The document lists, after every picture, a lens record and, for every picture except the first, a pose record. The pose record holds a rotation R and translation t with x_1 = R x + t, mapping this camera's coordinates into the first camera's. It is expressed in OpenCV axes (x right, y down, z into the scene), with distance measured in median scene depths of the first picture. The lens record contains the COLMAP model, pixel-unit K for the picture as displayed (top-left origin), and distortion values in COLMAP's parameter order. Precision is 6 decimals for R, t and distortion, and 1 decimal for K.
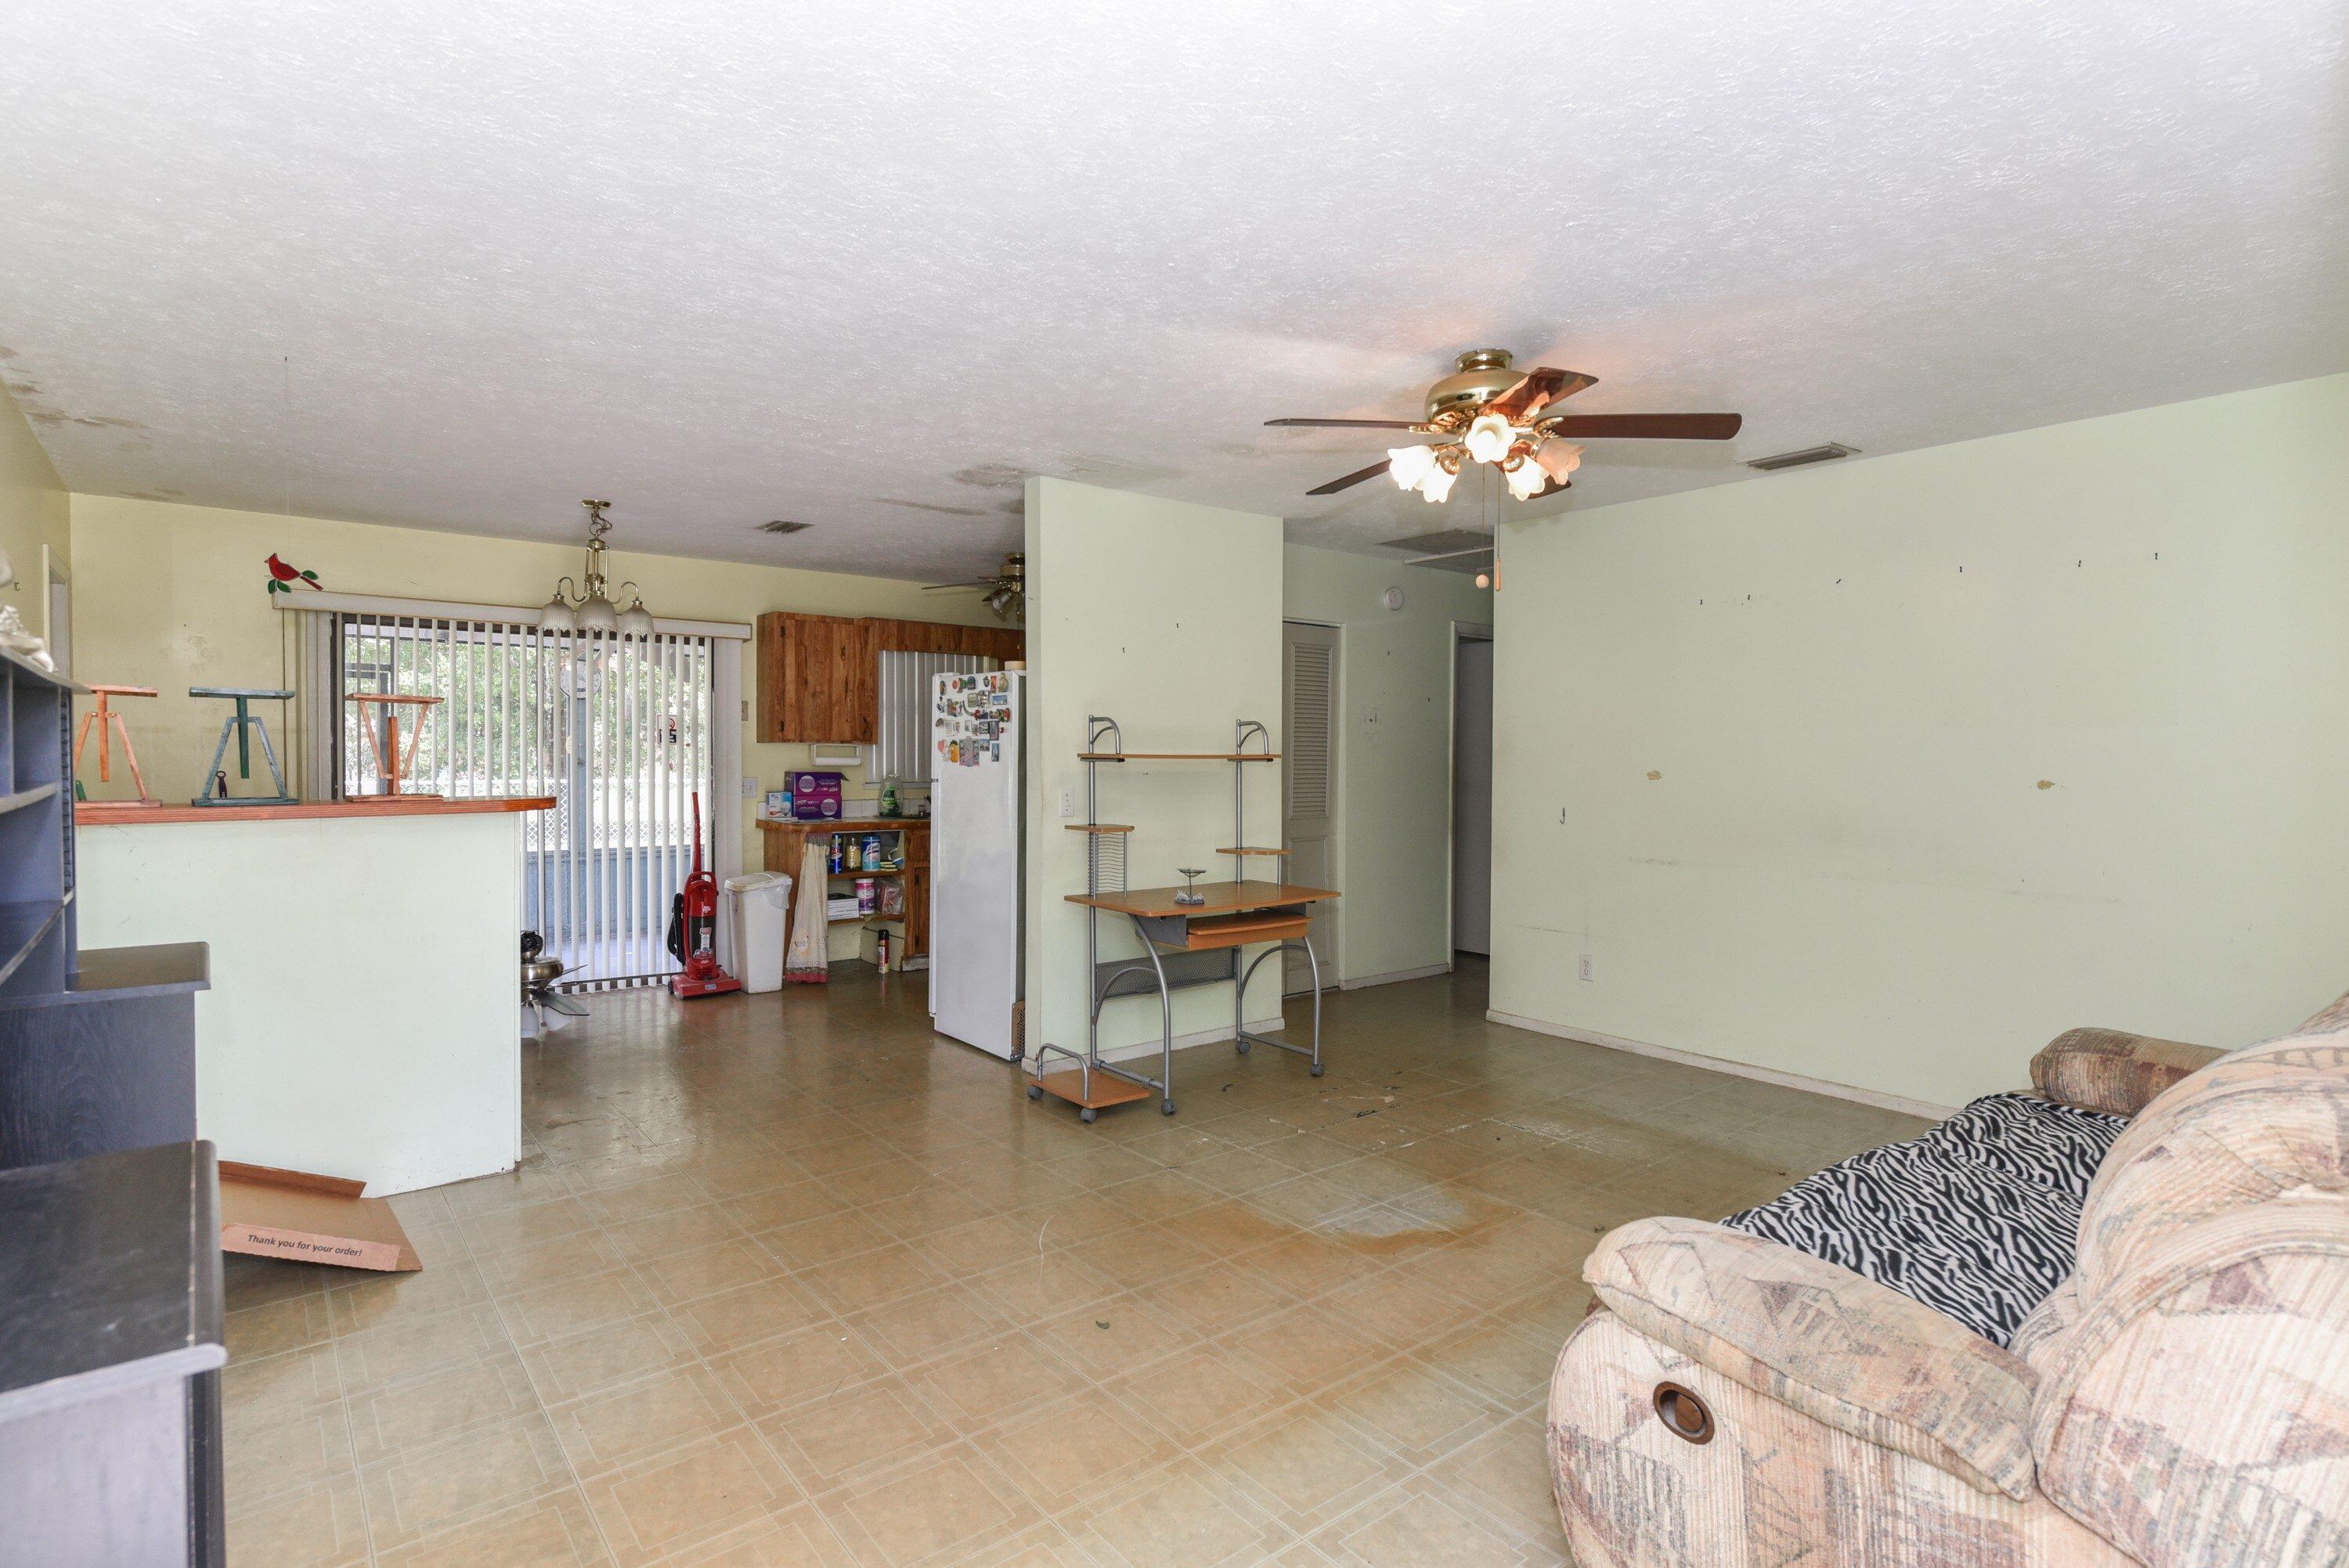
lens RADIAL K [[1166.9, 0, 1174.5], [0, 1166.9, 784.0], [0, 0, 1]] dist [0.004617, 0.000987]
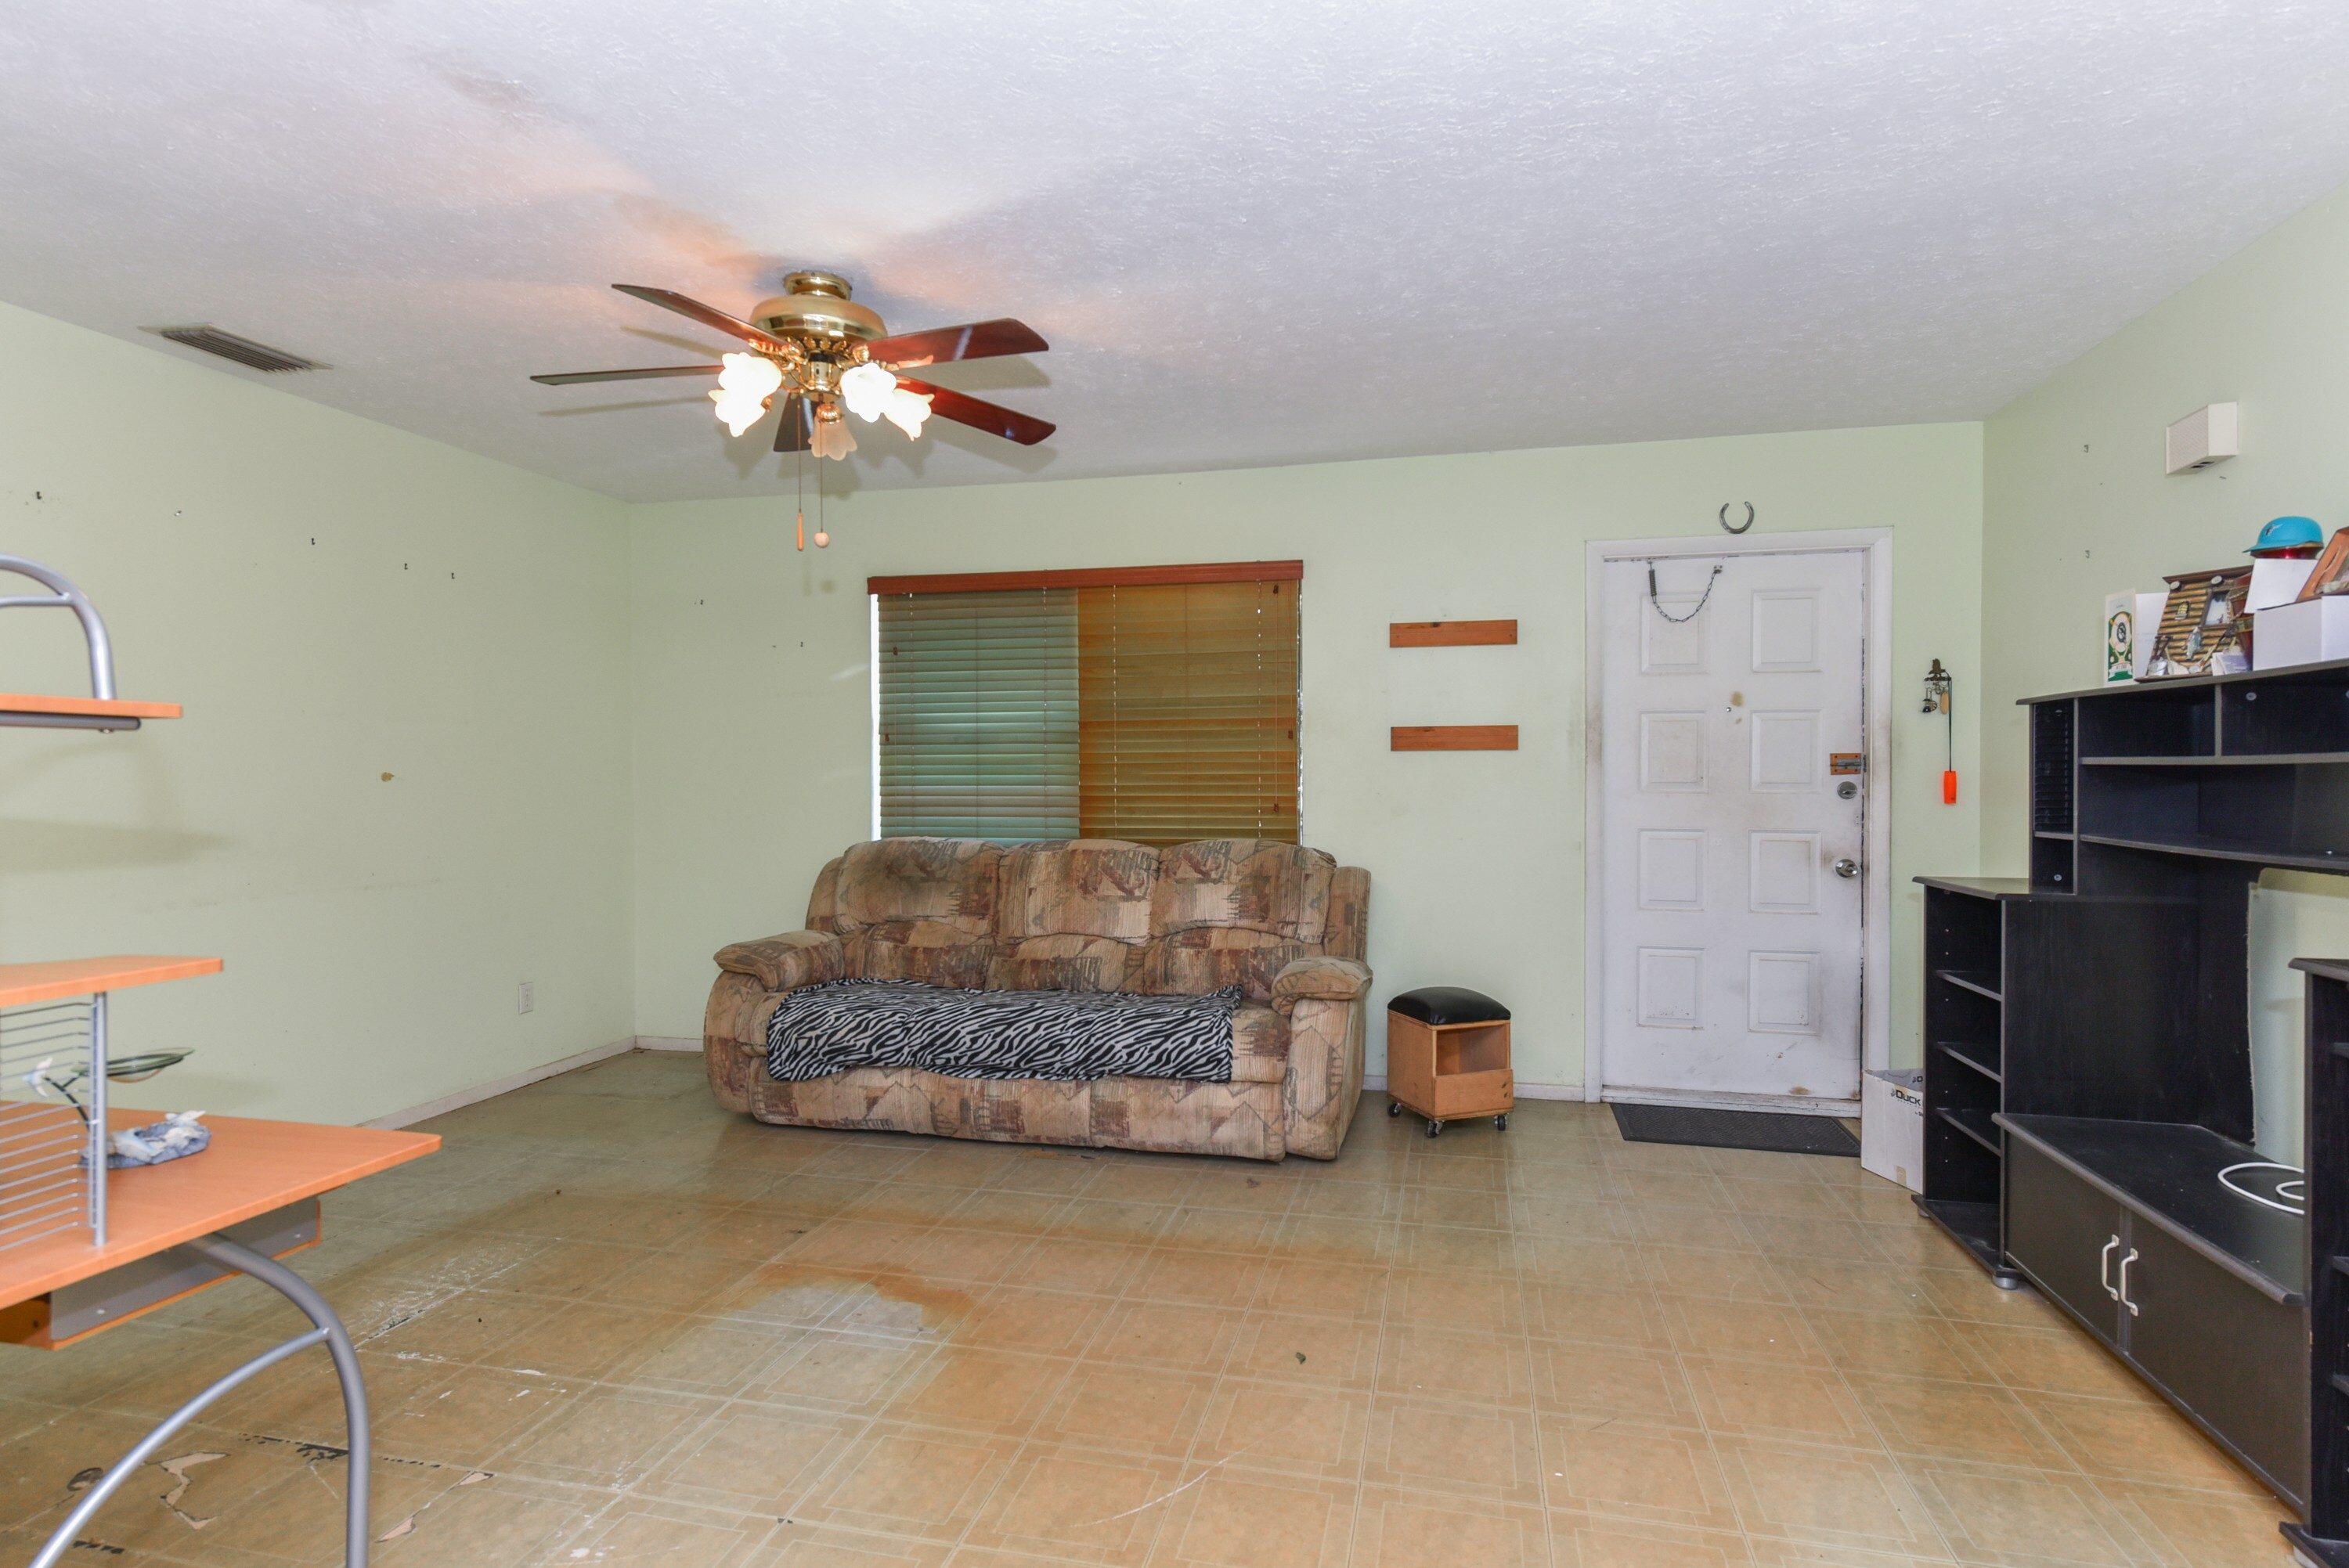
lens RADIAL K [[1195.3, 0, 1174.5], [0, 1195.3, 784.0], [0, 0, 1]] dist [0.003189, 0.000559]
pose [[-0.621312, -0.005860, 0.783542, -0.601998], [0.019490, 0.999547, 0.022930, -0.004774], [-0.783321, 0.029518, -0.620916, 1.360898]]
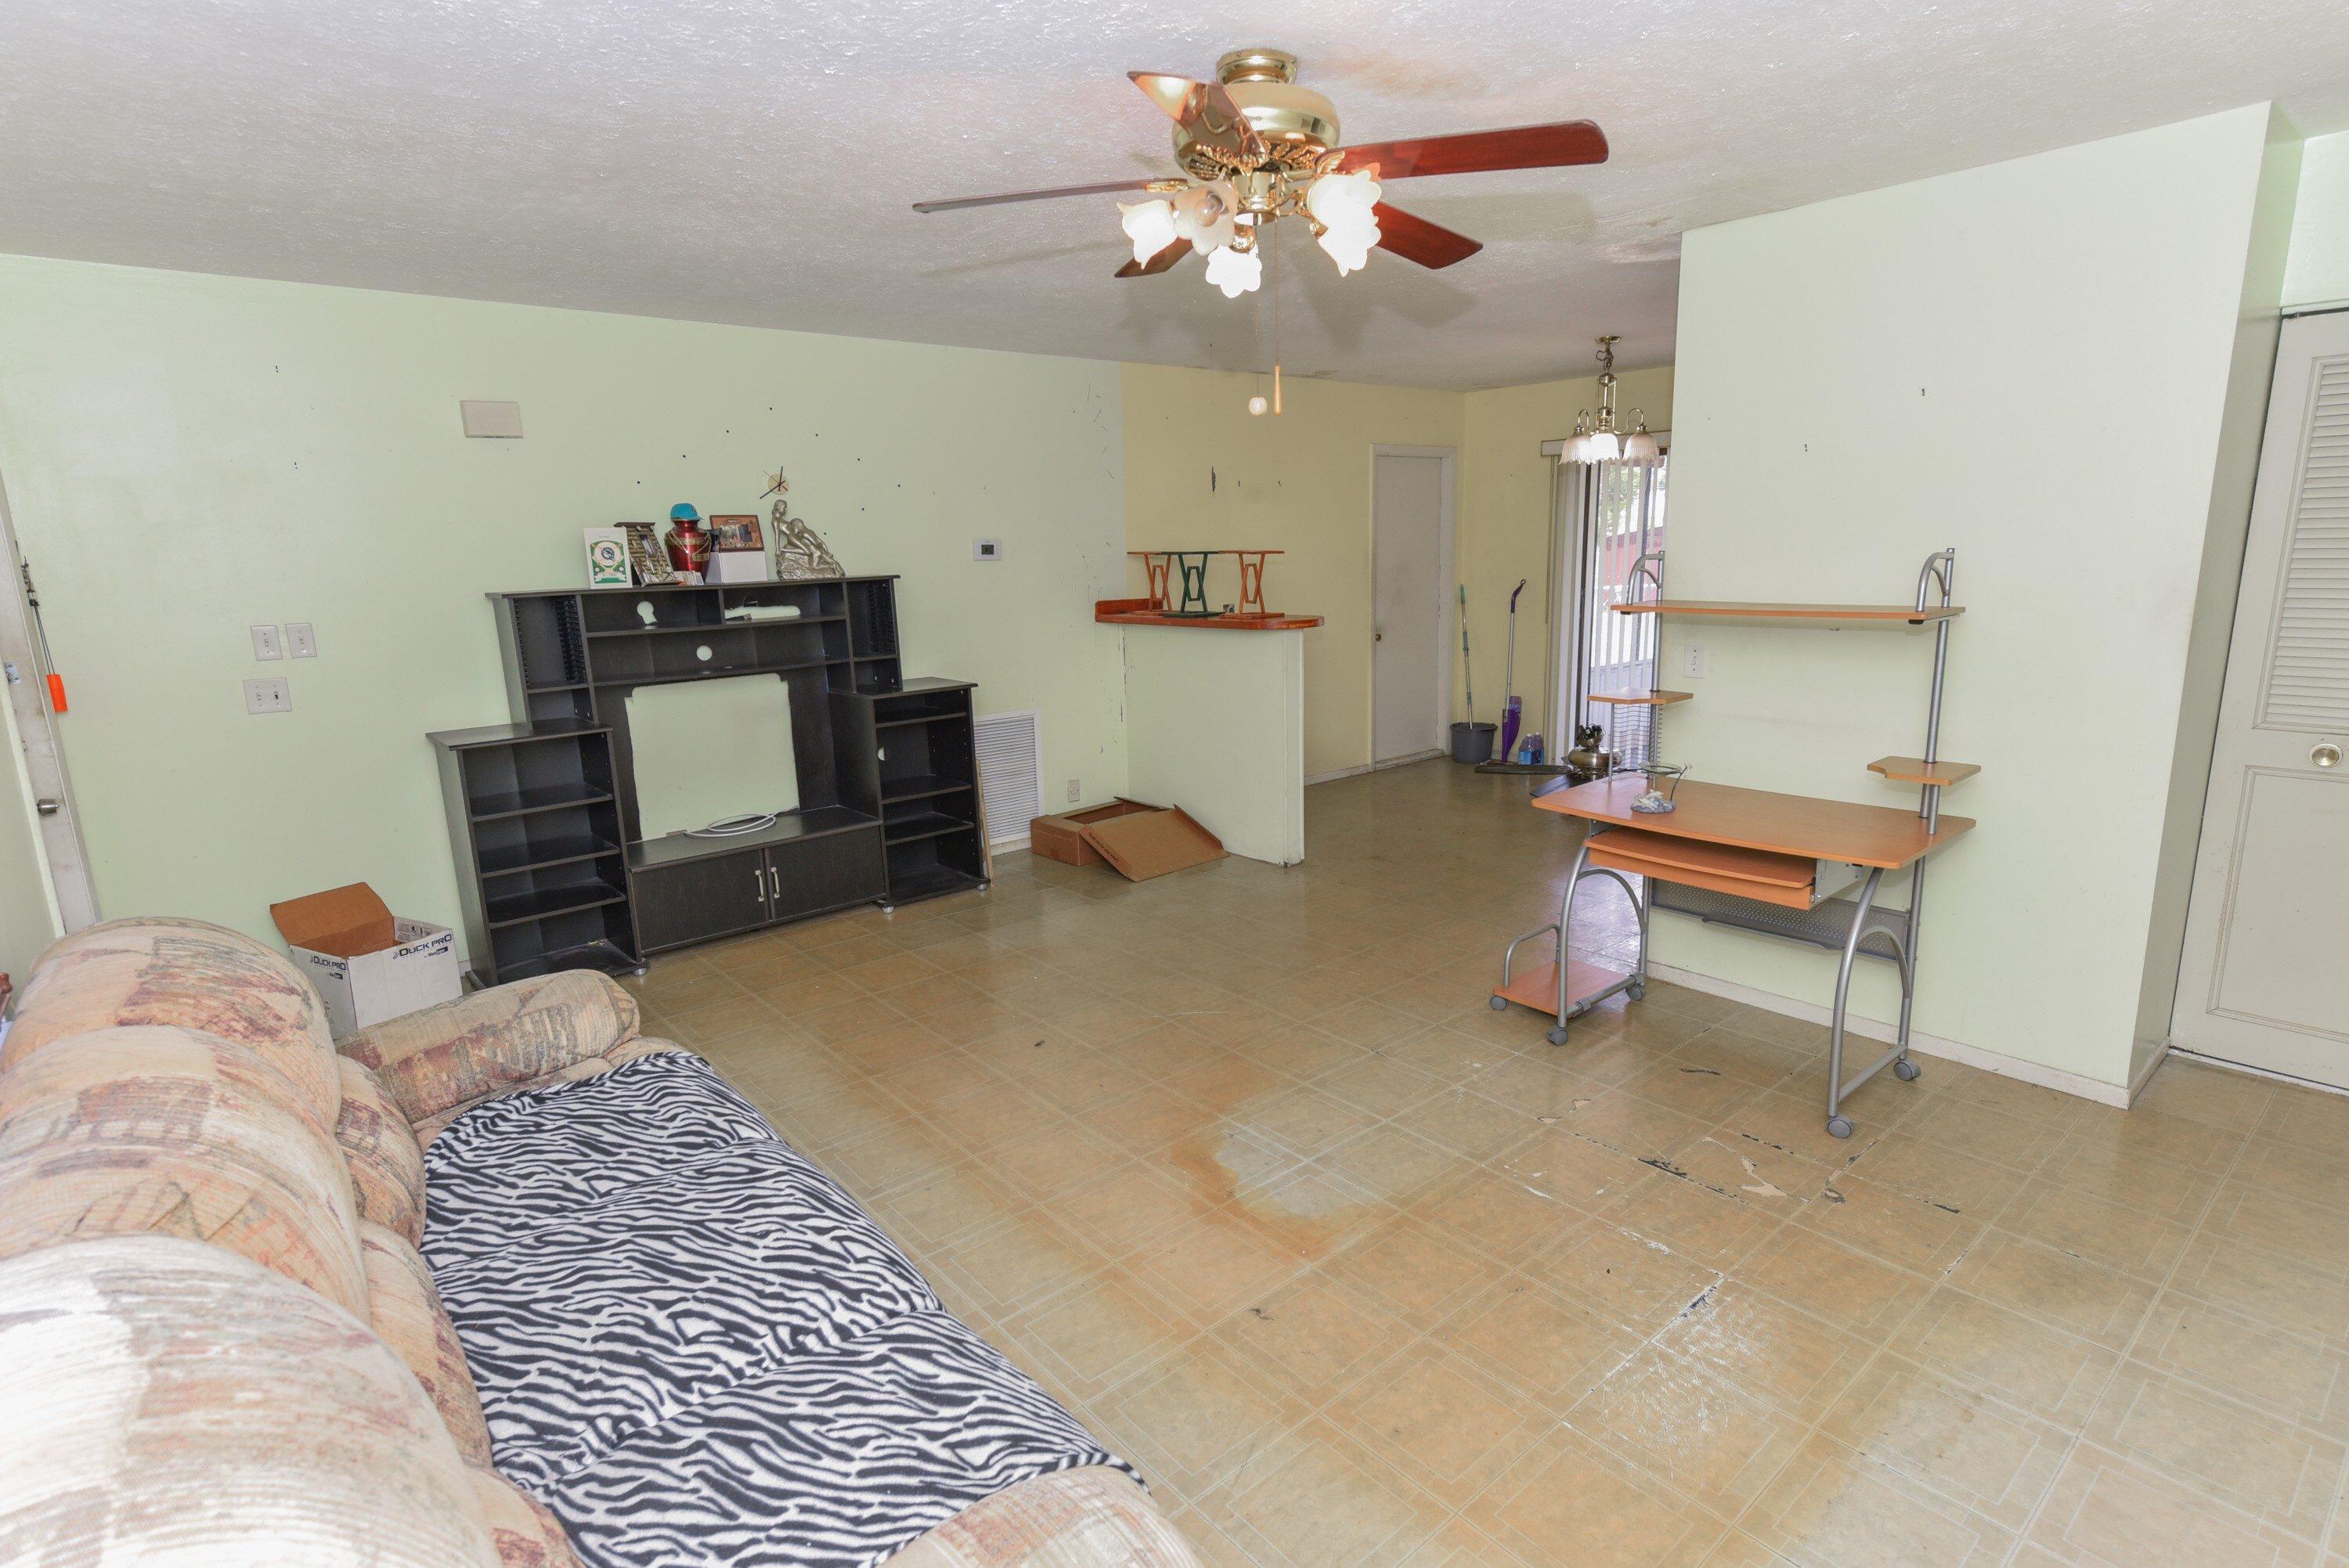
lens RADIAL K [[1166.9, 0, 1174.5], [0, 1166.9, 784.0], [0, 0, 1]] dist [0.004617, 0.000987]
pose [[0.037193, 0.201982, -0.978683, 1.008950], [0.003746, 0.979325, 0.202257, -0.087796], [0.999301, -0.011188, 0.035667, 0.929565]]
